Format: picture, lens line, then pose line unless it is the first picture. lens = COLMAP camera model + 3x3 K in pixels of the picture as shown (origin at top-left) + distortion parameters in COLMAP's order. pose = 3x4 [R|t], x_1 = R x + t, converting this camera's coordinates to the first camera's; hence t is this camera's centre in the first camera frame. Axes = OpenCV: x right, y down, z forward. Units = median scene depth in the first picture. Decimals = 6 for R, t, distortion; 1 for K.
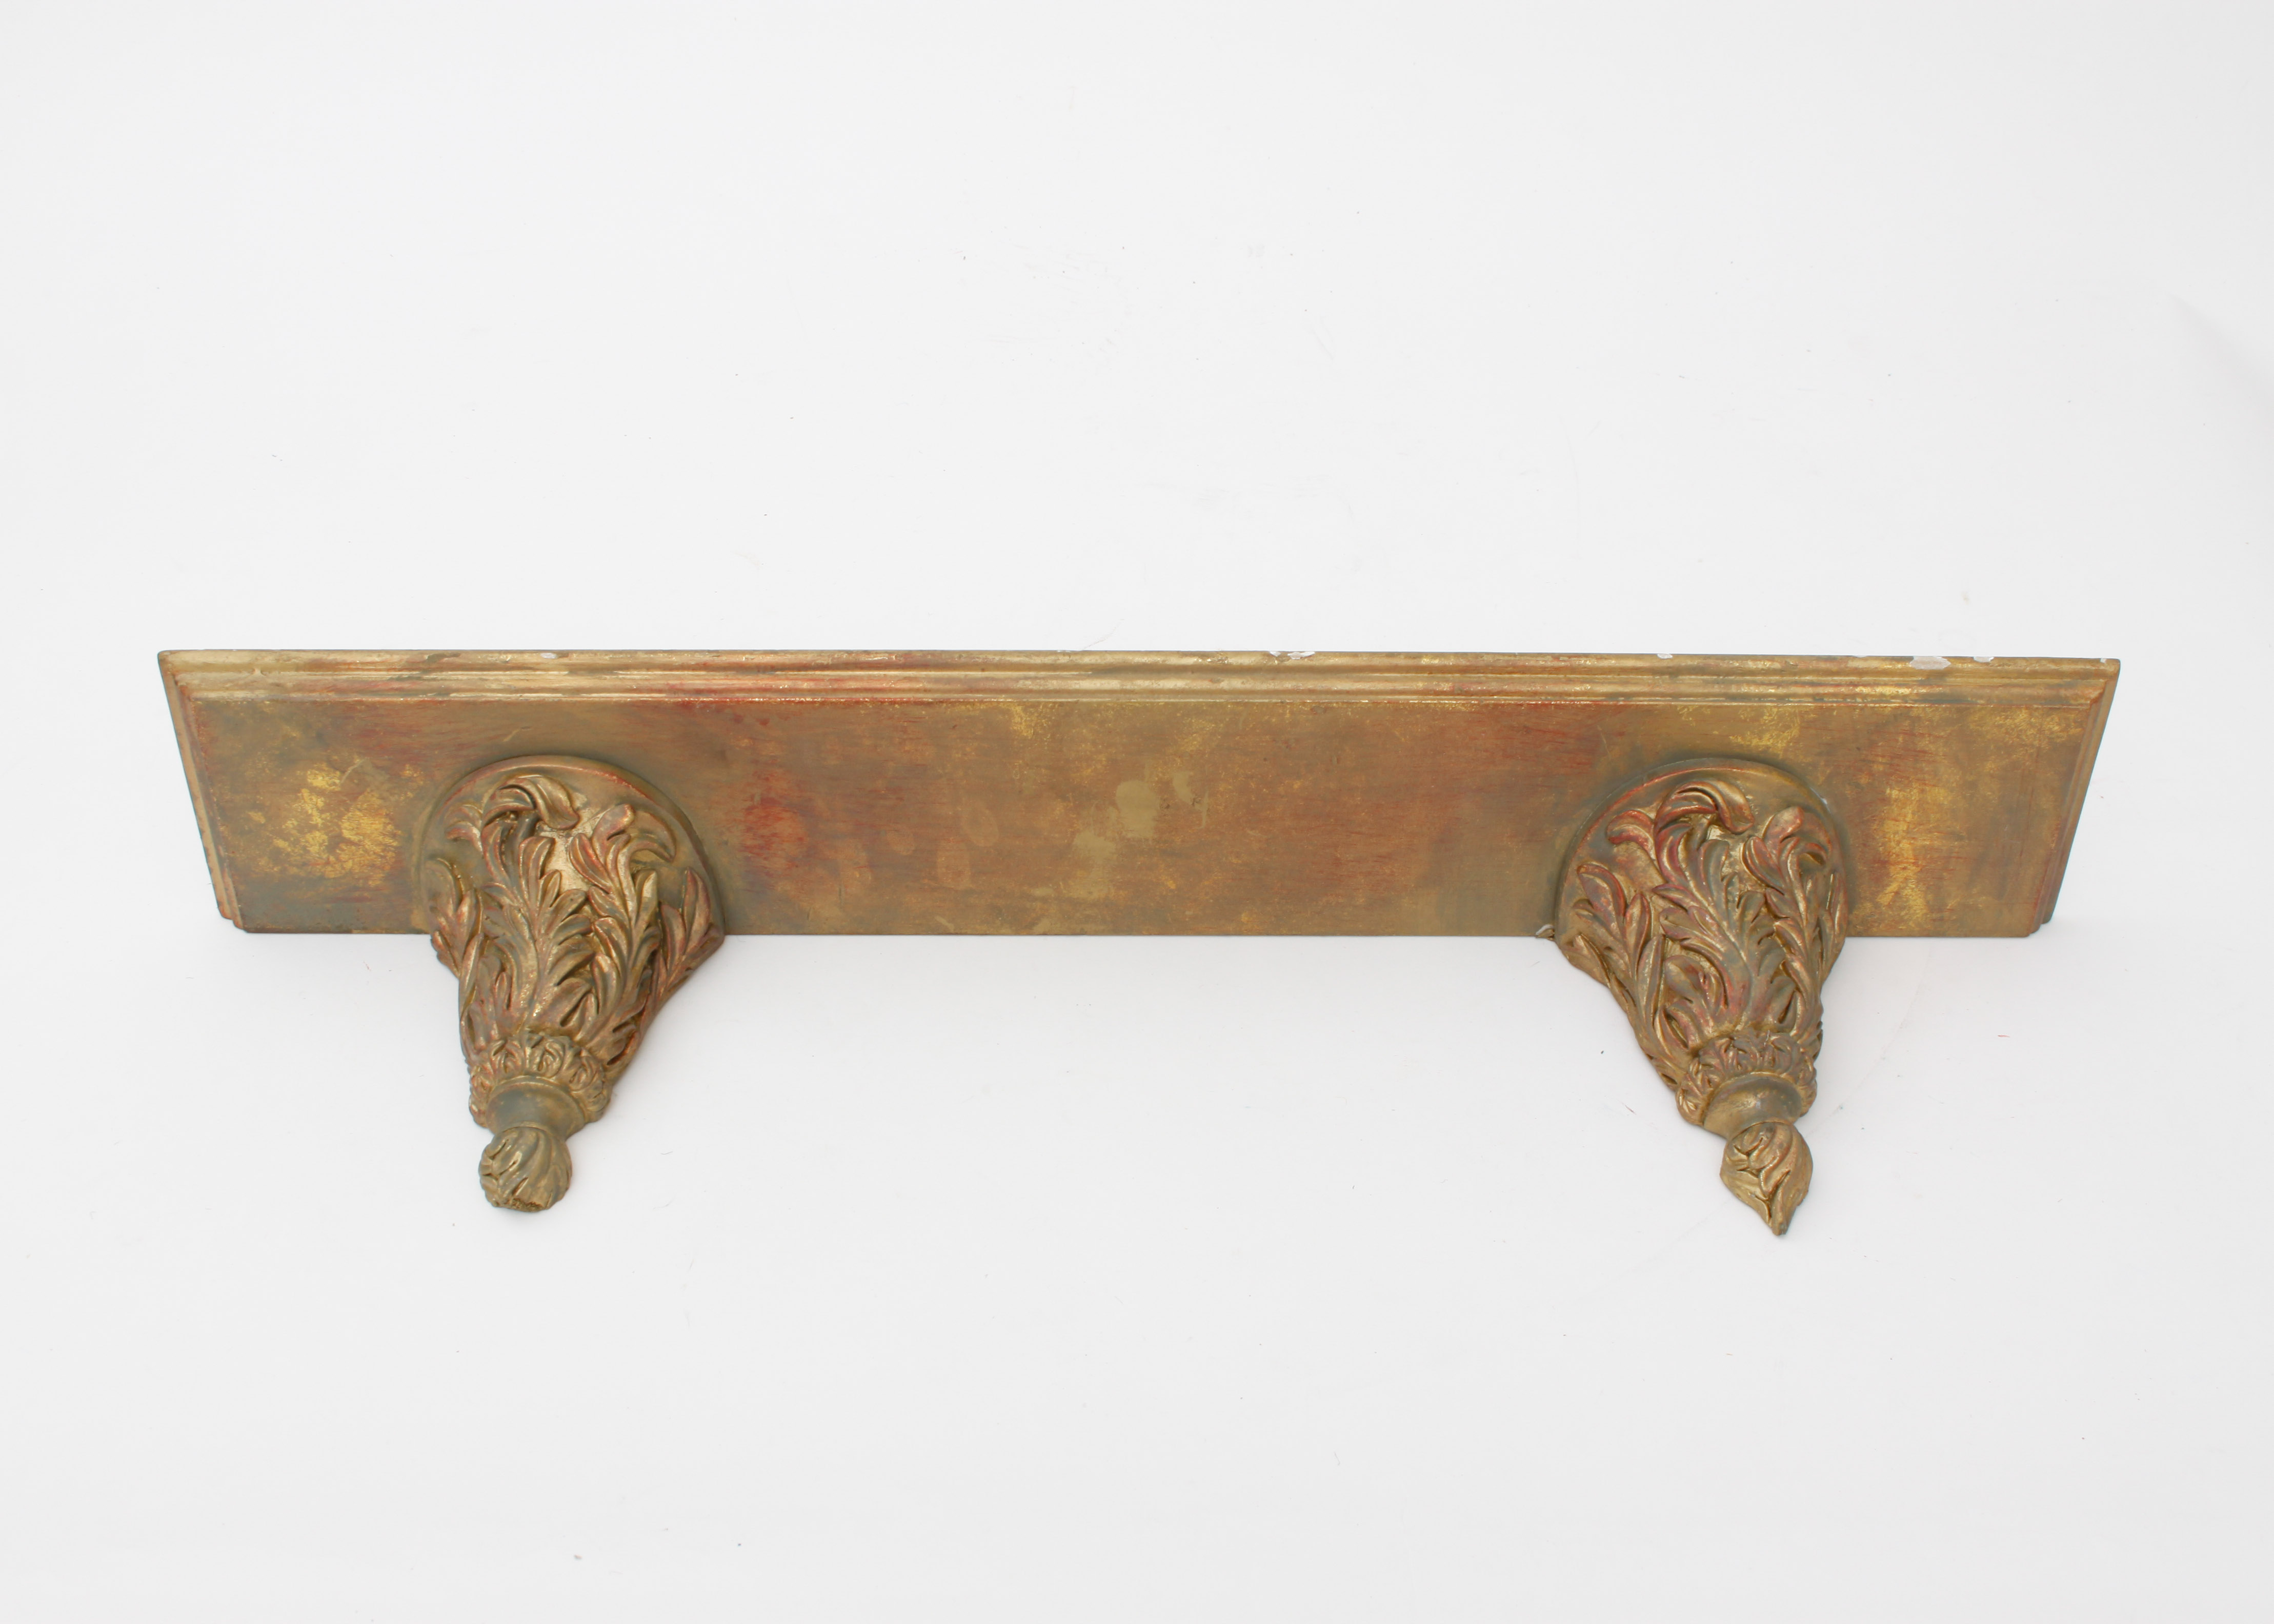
lens RADIAL K [[2936.0, 0, 1130.4], [0, 2936.0, 802.9], [0, 0, 1]] dist [-0.042951, 0.000000]
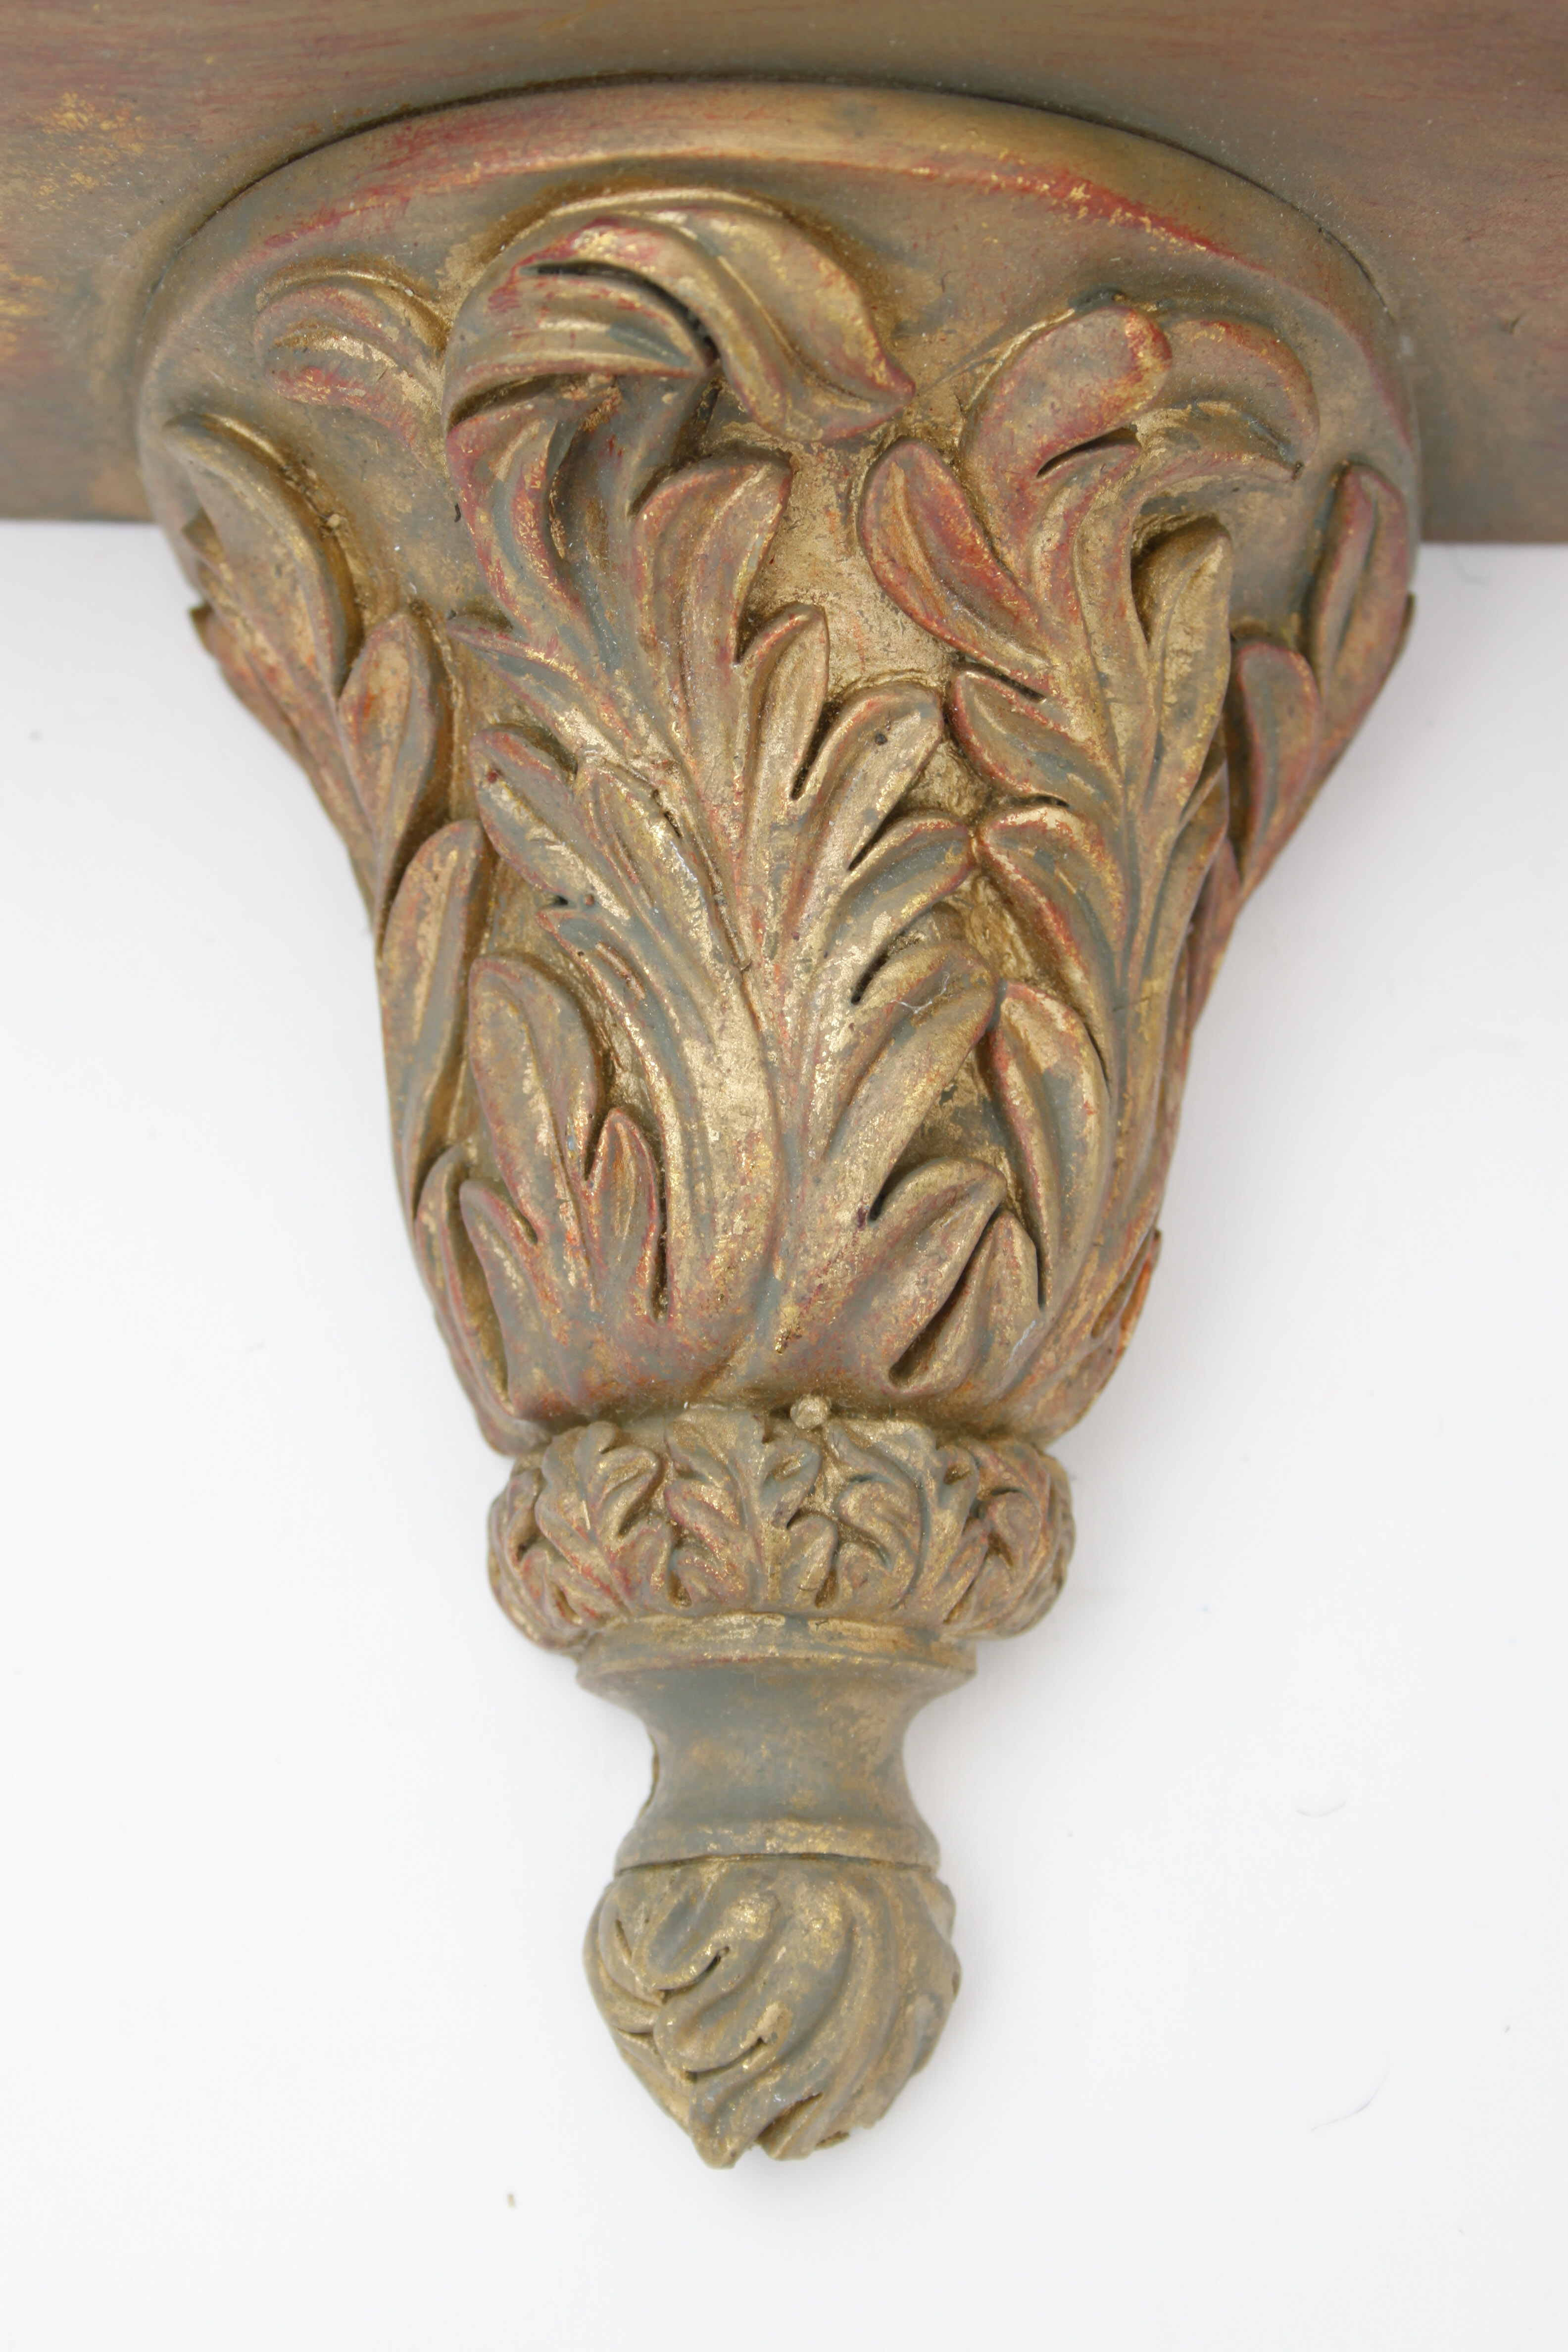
lens RADIAL K [[4832.5, 0, 785.5], [0, 4832.5, 1163.9], [0, 0, 1]] dist [0.048587, 0.000000]
pose [[0.999750, 0.011550, -0.019138, -0.188766], [0.002319, 0.797935, 0.602739, -0.160991], [0.022233, -0.602633, 0.797709, 0.681365]]
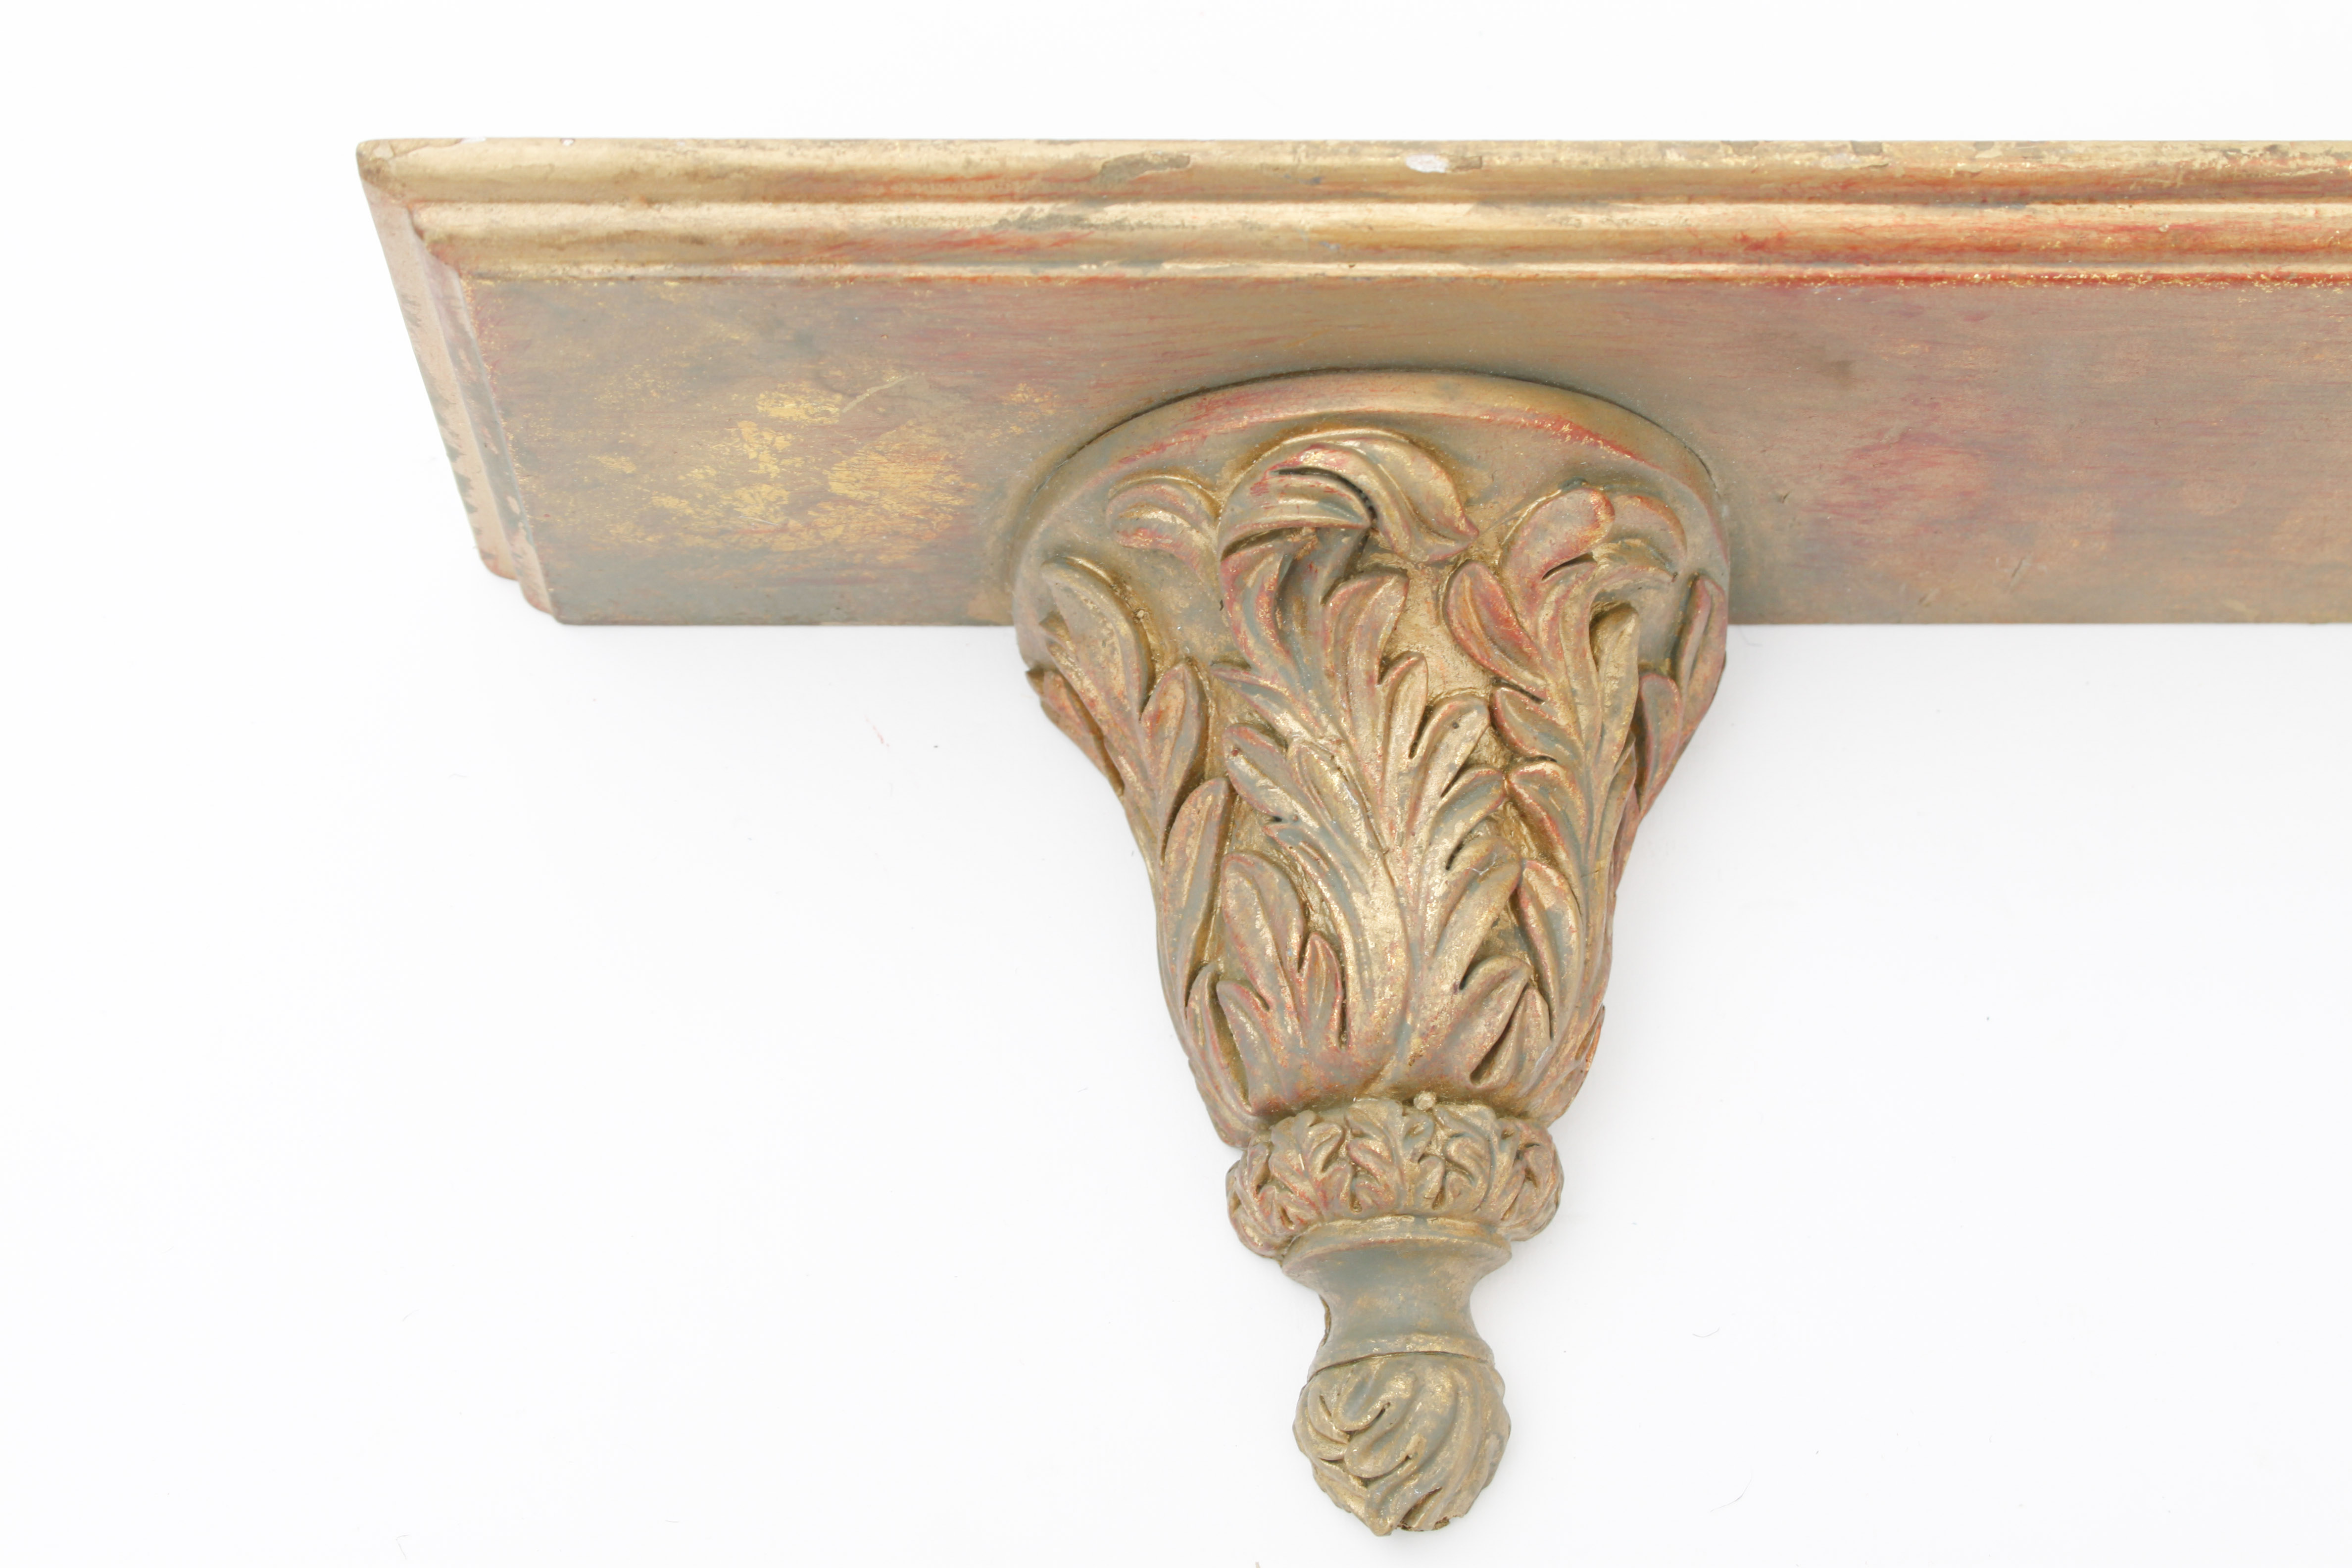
lens RADIAL K [[3986.1, 0, 1180.8], [0, 3986.1, 798.3], [0, 0, 1]] dist [-0.011018, 0.000000]
pose [[0.999337, -0.009388, 0.035188, -0.245672], [-0.009858, 0.860408, 0.509511, -0.235521], [-0.035060, -0.509520, 0.859744, 0.519400]]
